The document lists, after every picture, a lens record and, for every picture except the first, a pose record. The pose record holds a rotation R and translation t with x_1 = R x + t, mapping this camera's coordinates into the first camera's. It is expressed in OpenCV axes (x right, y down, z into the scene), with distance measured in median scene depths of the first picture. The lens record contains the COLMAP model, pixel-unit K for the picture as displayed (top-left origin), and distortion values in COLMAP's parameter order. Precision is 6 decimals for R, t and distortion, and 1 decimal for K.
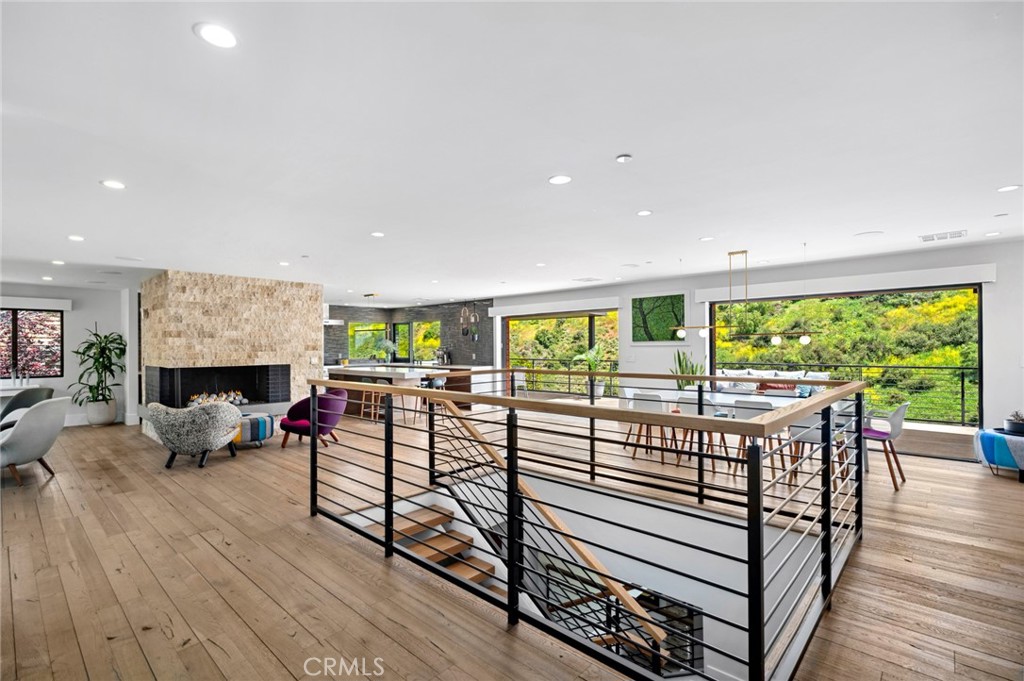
lens RADIAL K [[482.3, 0, 515.9], [0, 482.3, 343.4], [0, 0, 1]] dist [0.018596, -0.000658]
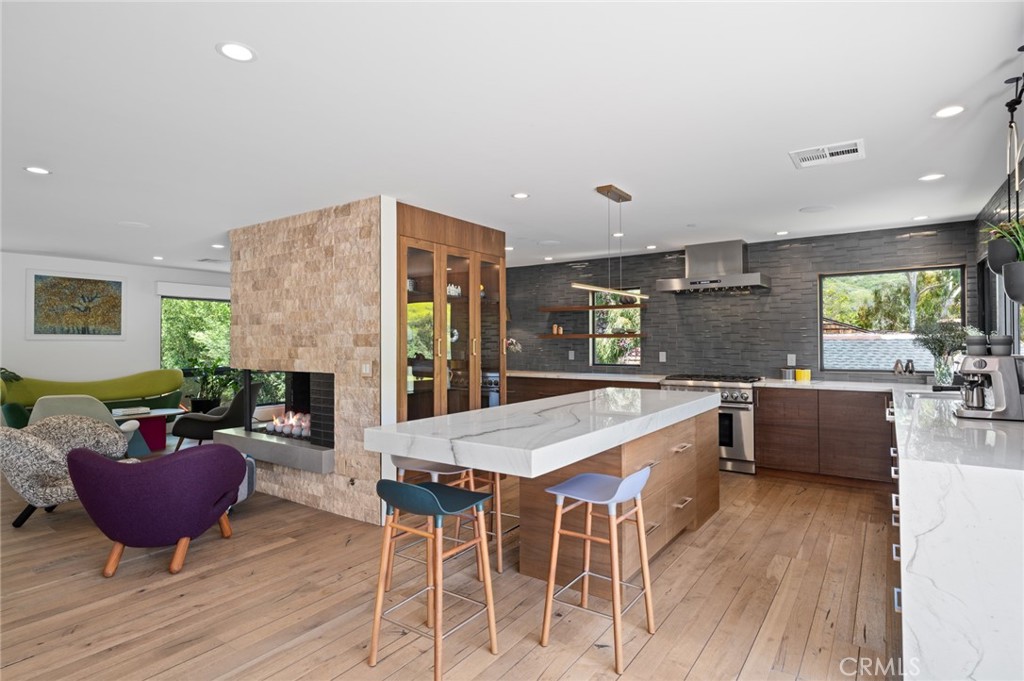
lens RADIAL K [[540.3, 0, 512.0], [0, 540.3, 340.5], [0, 0, 1]] dist [0.000443, -0.000224]
pose [[0.132884, 0.004916, -0.991119, 0.110894], [0.009138, 0.999939, 0.006185, 0.007672], [0.991089, -0.009879, 0.132831, 1.152310]]
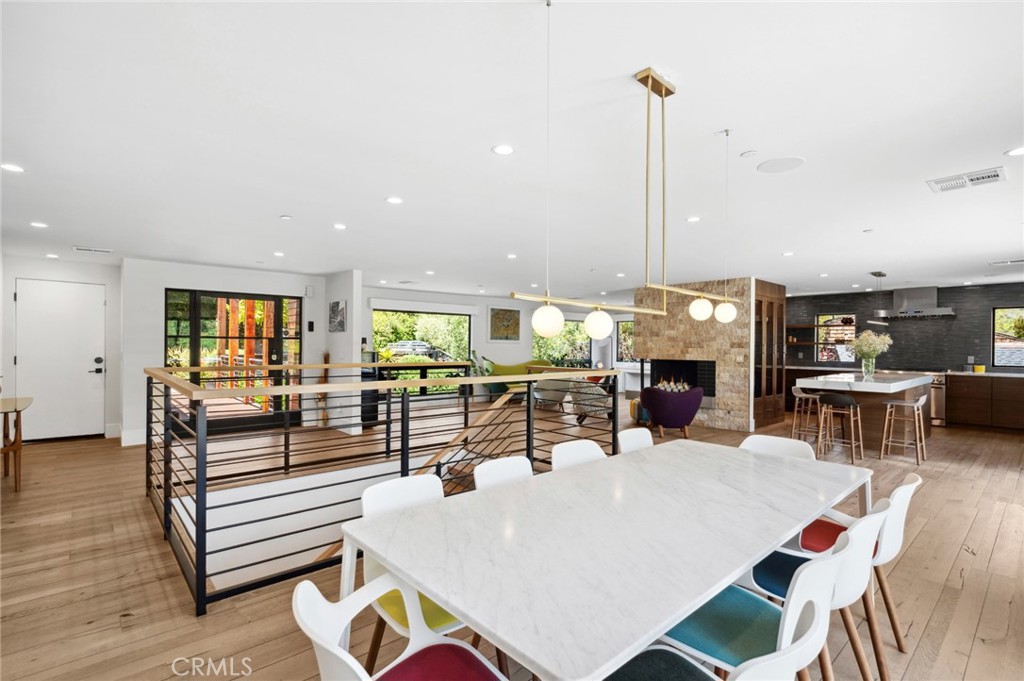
lens RADIAL K [[484.7, 0, 513.1], [0, 484.7, 350.3], [0, 0, 1]] dist [0.000177, -0.000309]
pose [[-0.096566, 0.017379, -0.995175, 0.625647], [0.000151, 0.999848, 0.017446, 0.002335], [0.995327, 0.001535, -0.096554, 0.697733]]
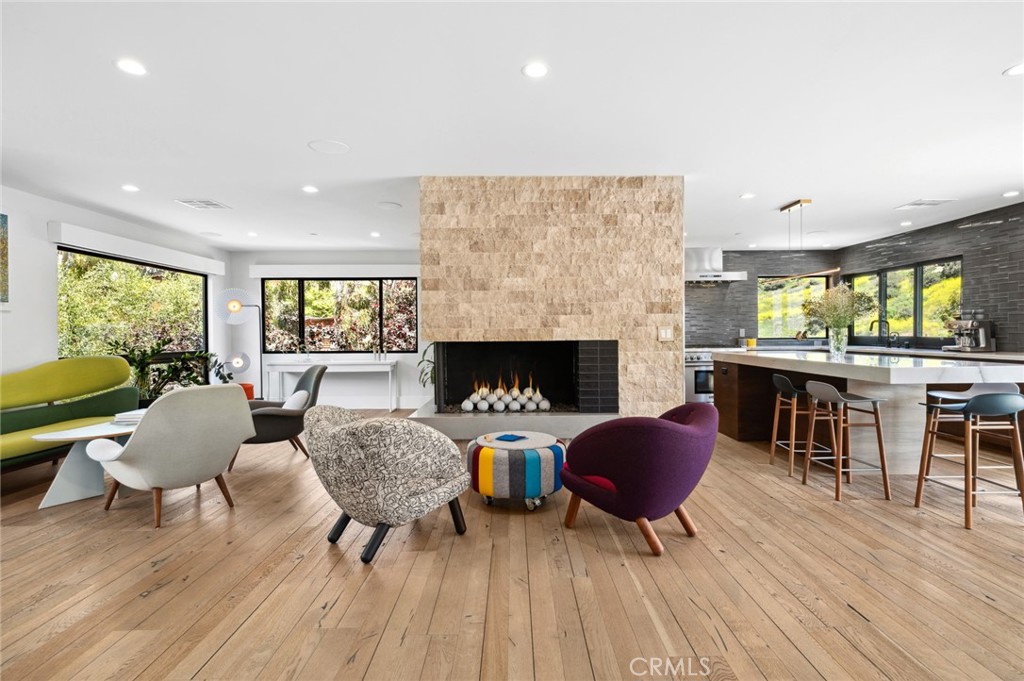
lens RADIAL K [[505.8, 0, 517.9], [0, 505.8, 339.9], [0, 0, 1]] dist [0.004268, 0.000534]
pose [[0.692728, 0.010663, -0.721120, -0.161678], [0.007599, 0.999727, 0.022083, 0.031373], [0.721159, -0.020778, 0.692458, 0.578652]]
